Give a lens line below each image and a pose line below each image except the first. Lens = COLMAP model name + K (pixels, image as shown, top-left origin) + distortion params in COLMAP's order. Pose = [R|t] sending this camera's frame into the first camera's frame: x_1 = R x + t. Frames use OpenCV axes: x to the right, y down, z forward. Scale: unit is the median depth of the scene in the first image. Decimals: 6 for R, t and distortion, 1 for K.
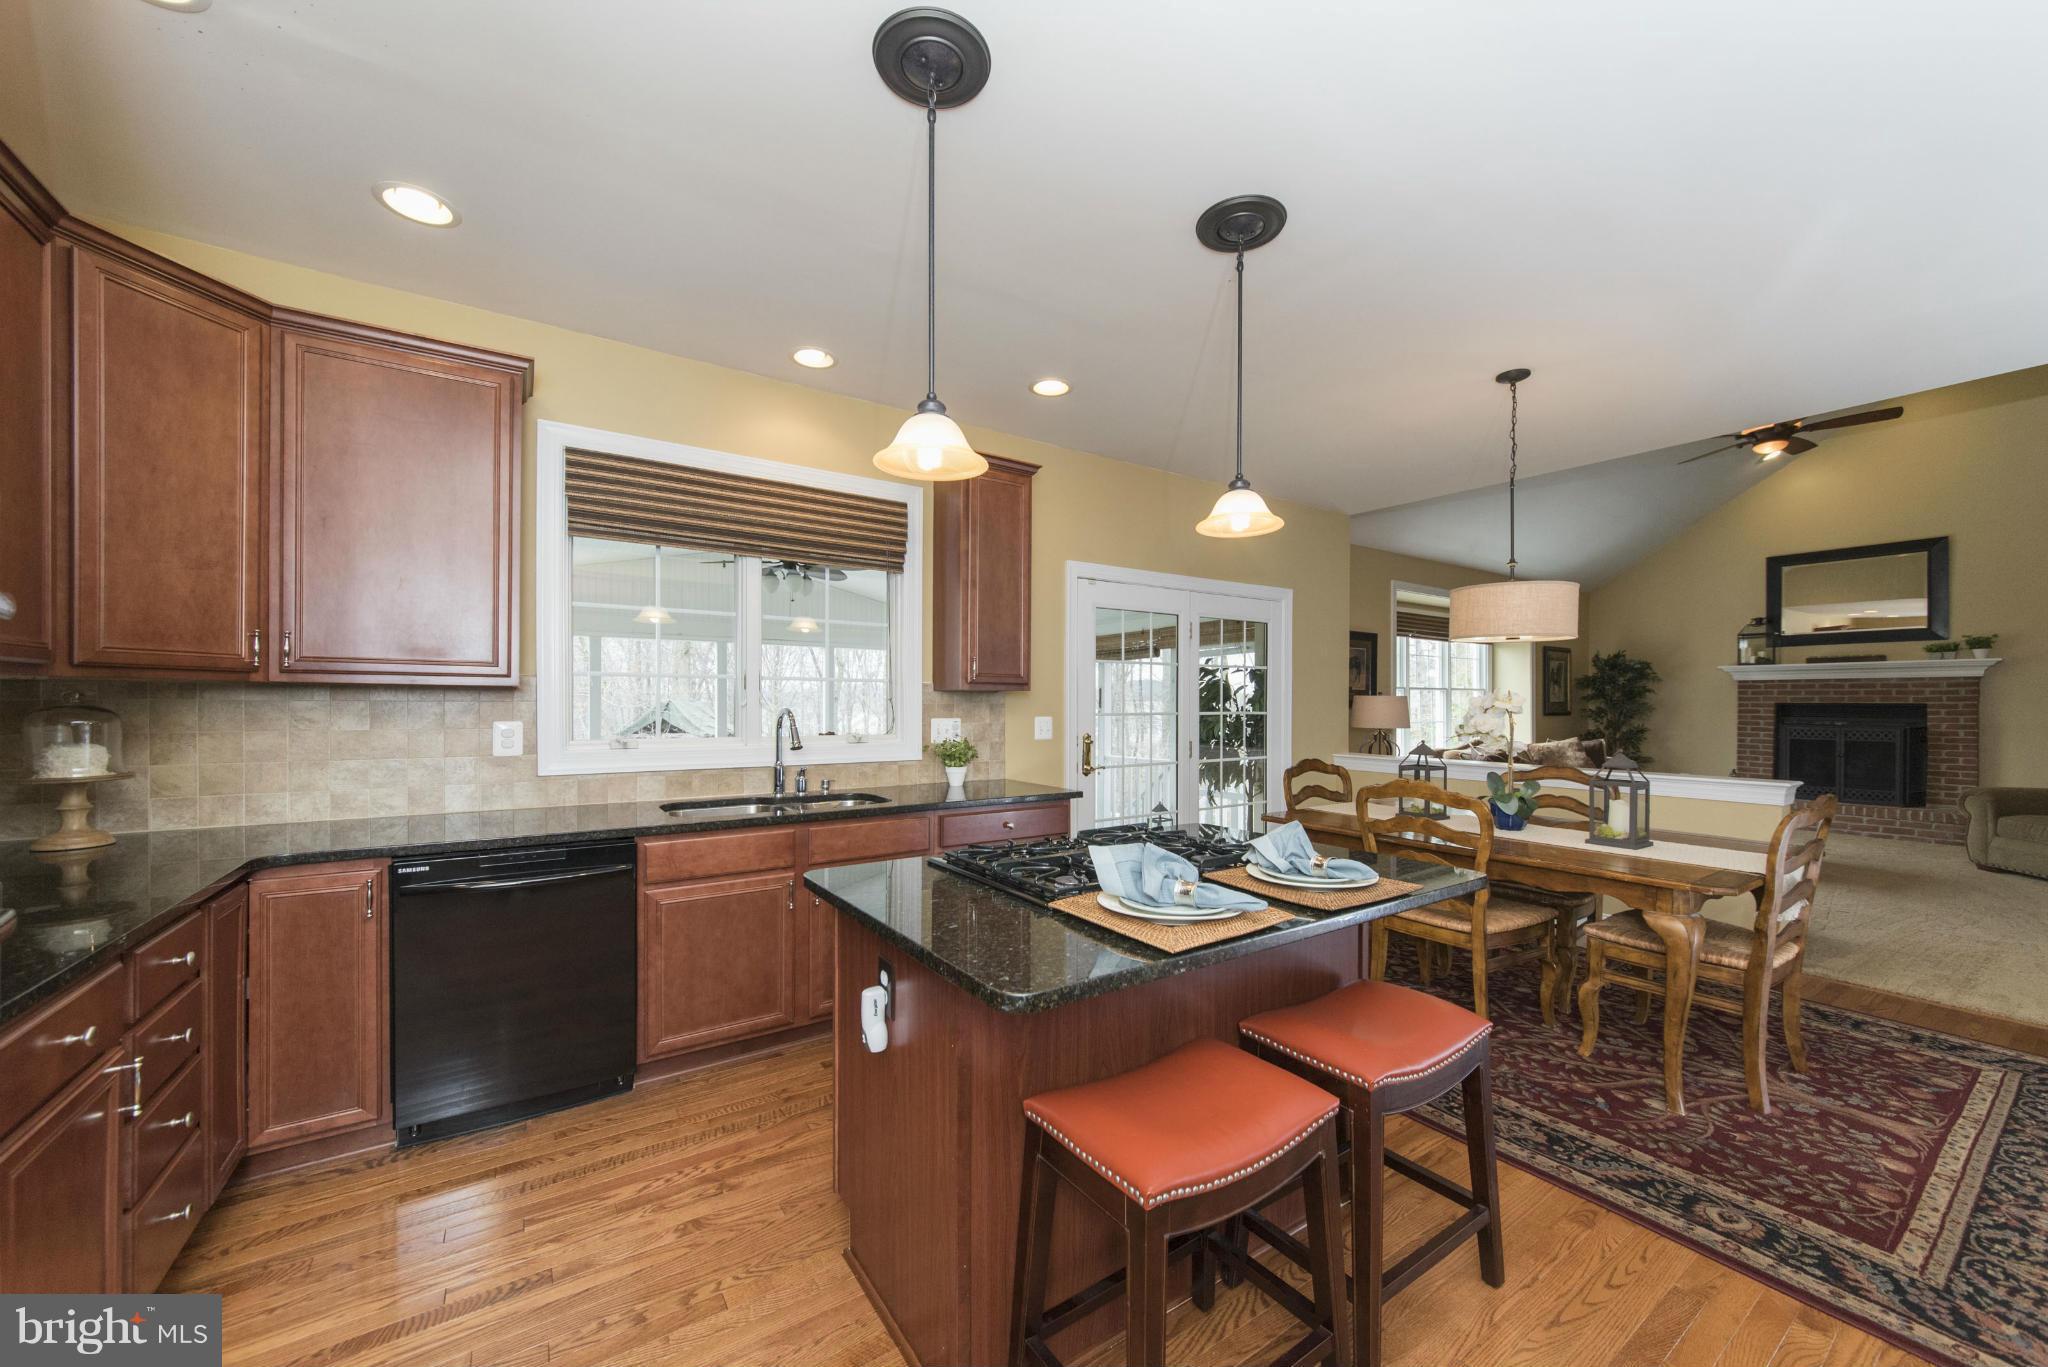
lens RADIAL K [[731.2, 0, 1031.6], [0, 731.2, 704.5], [0, 0, 1]] dist [-0.001466, 0.002202]
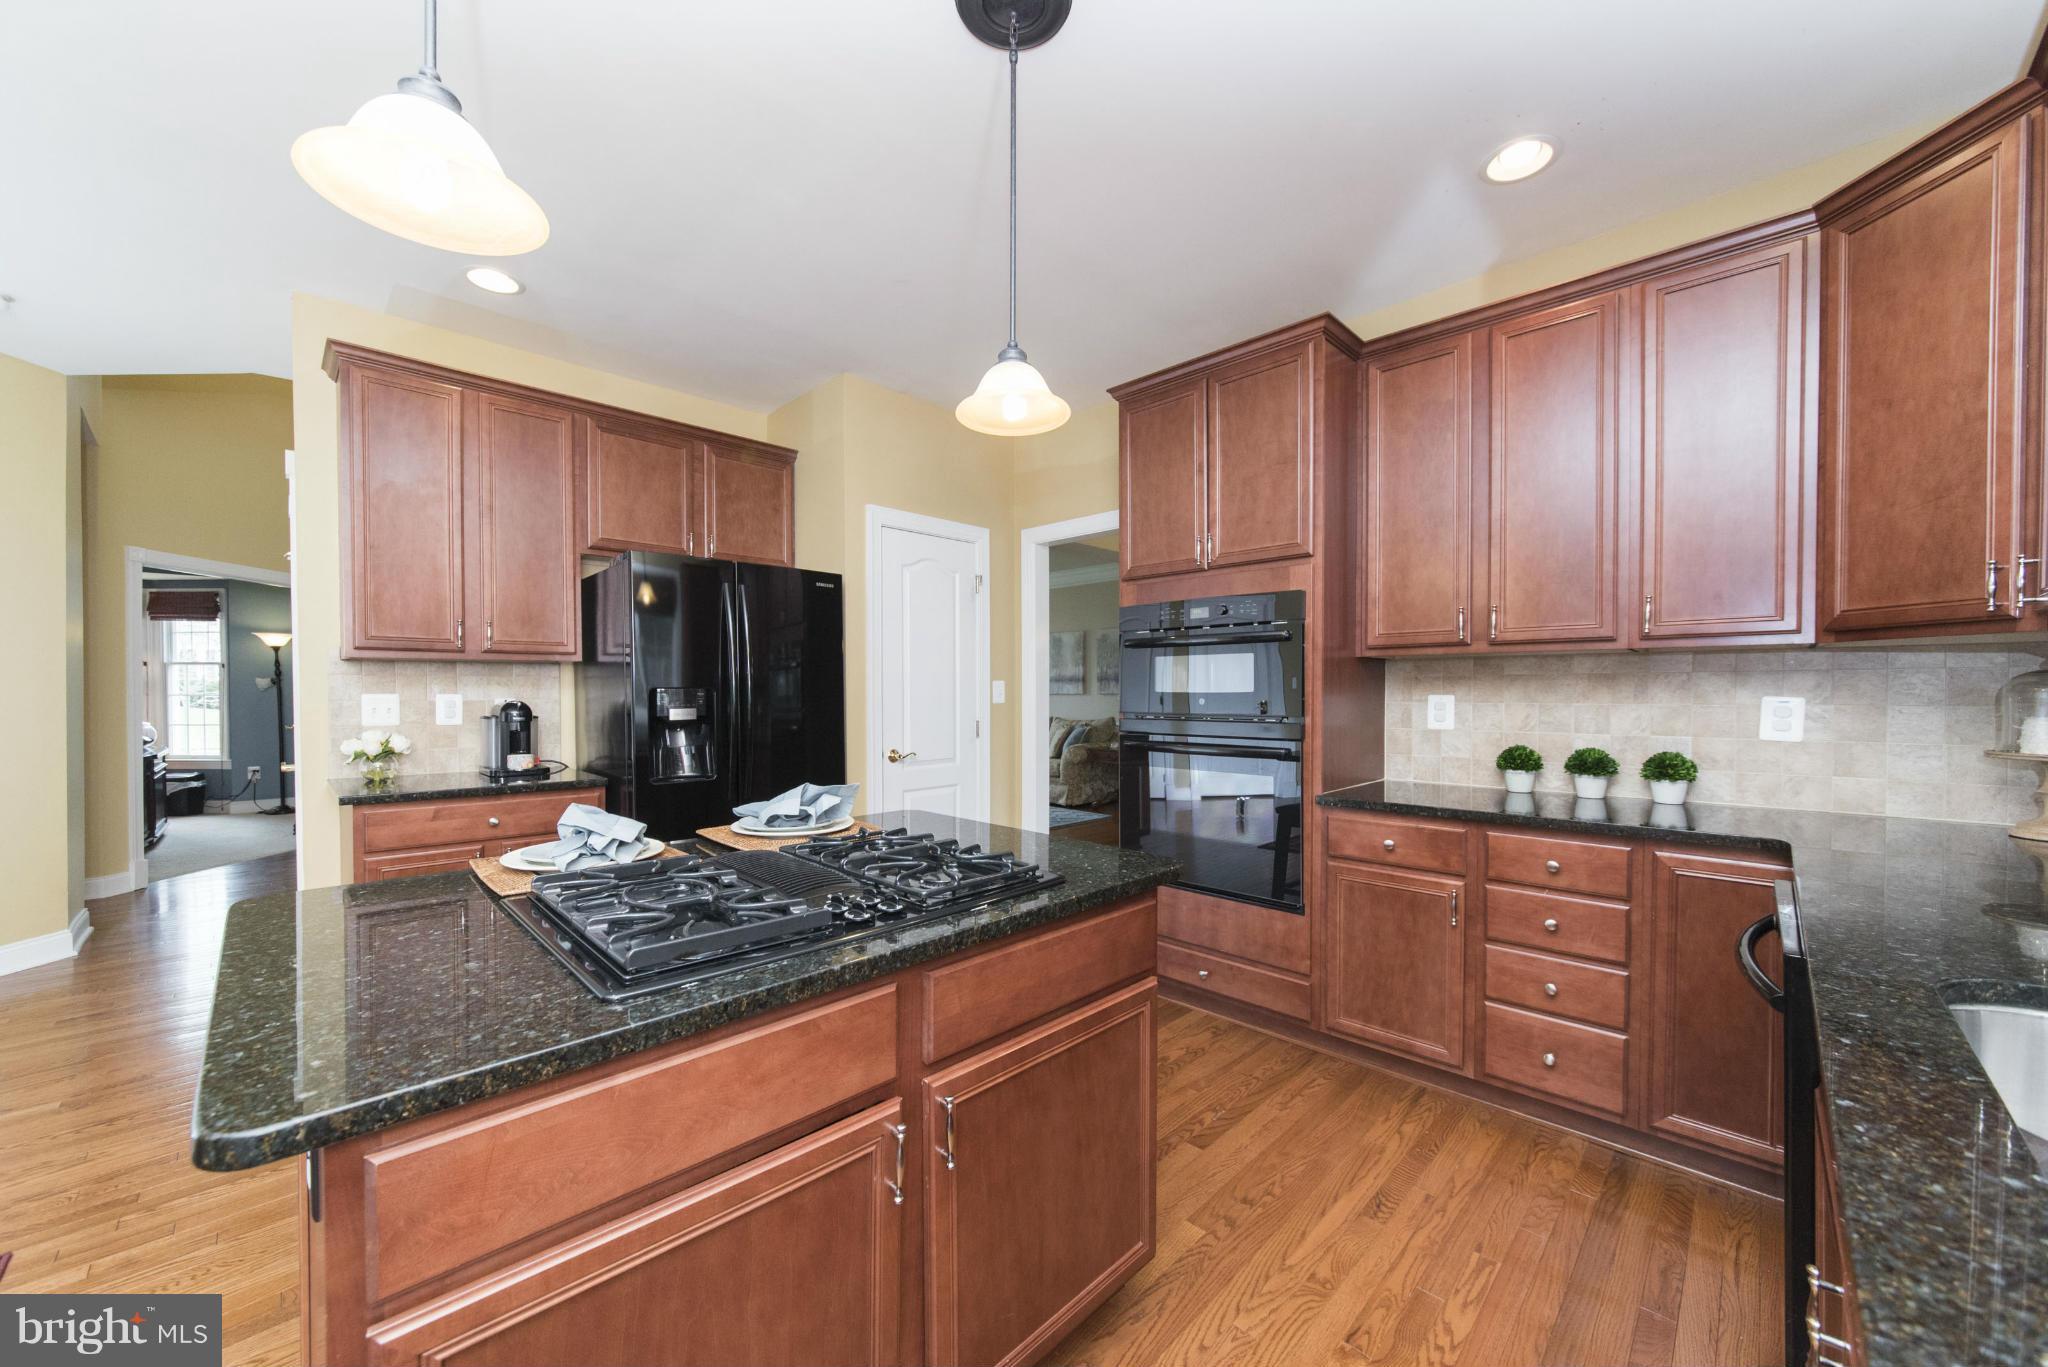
lens RADIAL K [[800.1, 0, 1014.1], [0, 800.1, 708.4], [0, 0, 1]] dist [0.001187, 0.000344]
pose [[-0.983524, 0.003573, -0.180740, 0.009818], [-0.000511, 0.999746, 0.022543, 0.012441], [0.180775, 0.022264, -0.983272, 0.833778]]
